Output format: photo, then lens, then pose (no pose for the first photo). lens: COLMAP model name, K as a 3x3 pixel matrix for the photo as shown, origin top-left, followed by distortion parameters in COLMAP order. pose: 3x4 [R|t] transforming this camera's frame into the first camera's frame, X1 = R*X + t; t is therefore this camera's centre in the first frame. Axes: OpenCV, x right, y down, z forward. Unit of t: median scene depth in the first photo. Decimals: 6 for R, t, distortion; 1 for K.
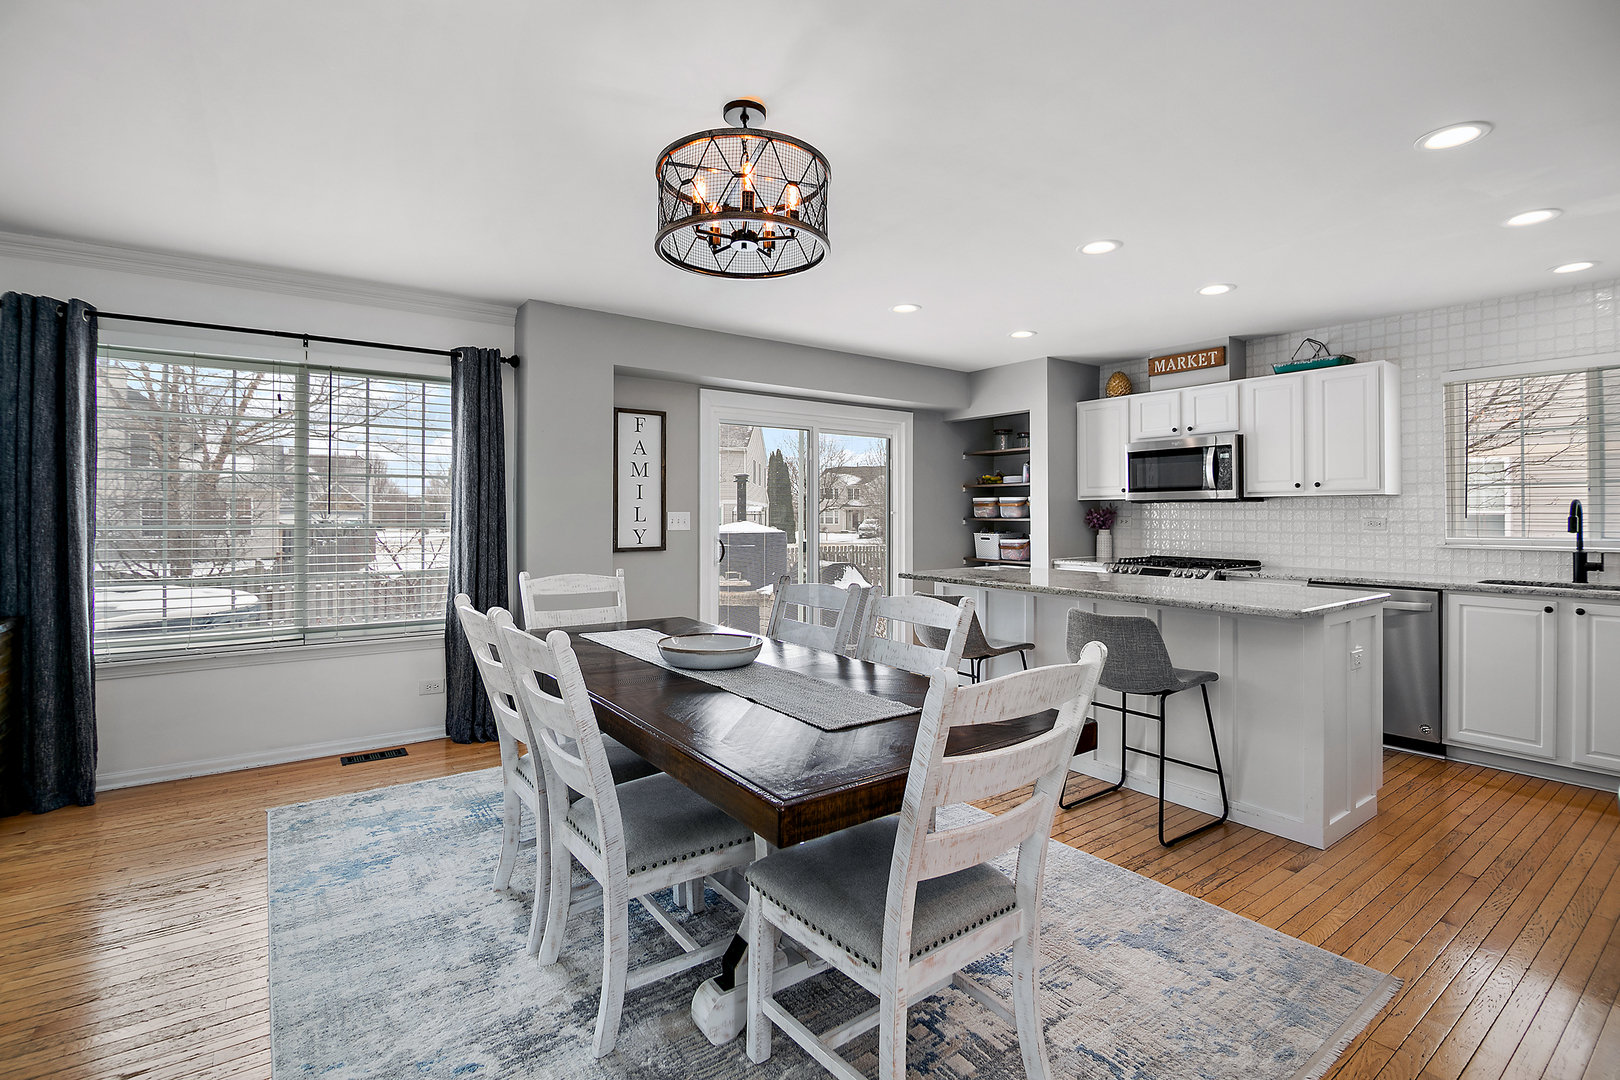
lens RADIAL K [[728.3, 0, 811.1], [0, 728.3, 510.5], [0, 0, 1]] dist [-0.000401, 0.000443]
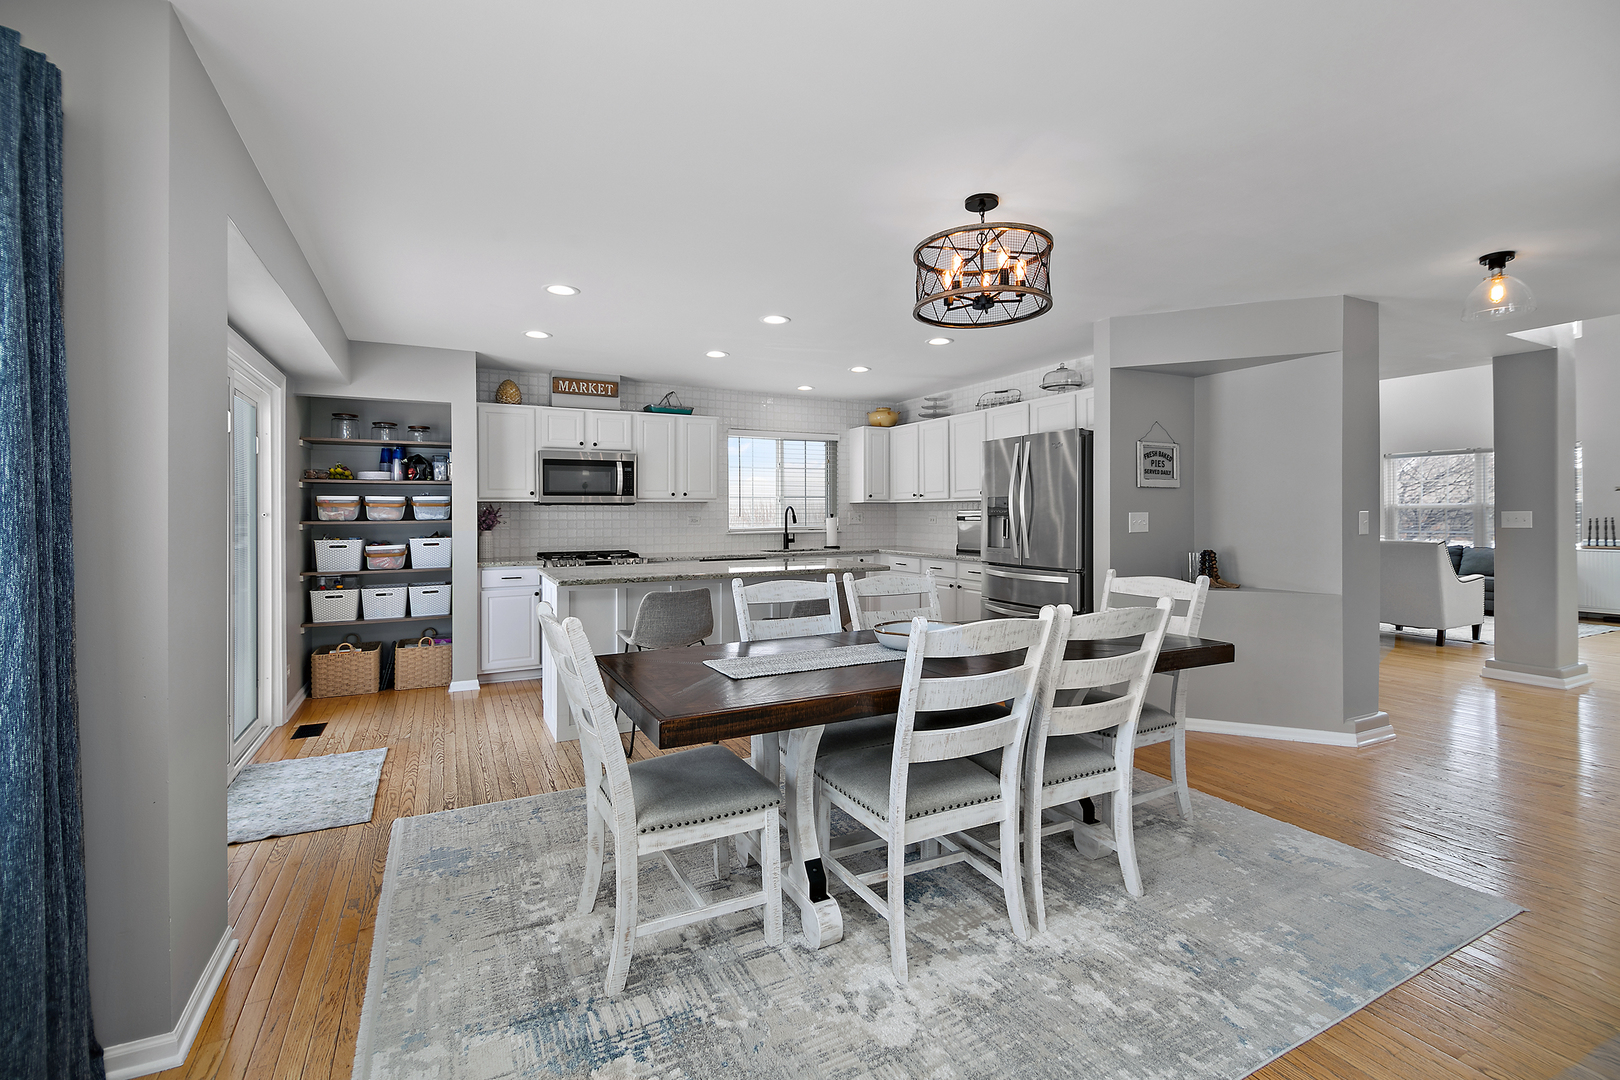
lens RADIAL K [[728.3, 0, 811.1], [0, 728.3, 510.5], [0, 0, 1]] dist [-0.000401, 0.000443]
pose [[0.154420, -0.000466, 0.988005, -0.611162], [-0.002025, 0.999998, 0.000788, -0.003944], [-0.988003, -0.002123, 0.154419, 0.452306]]
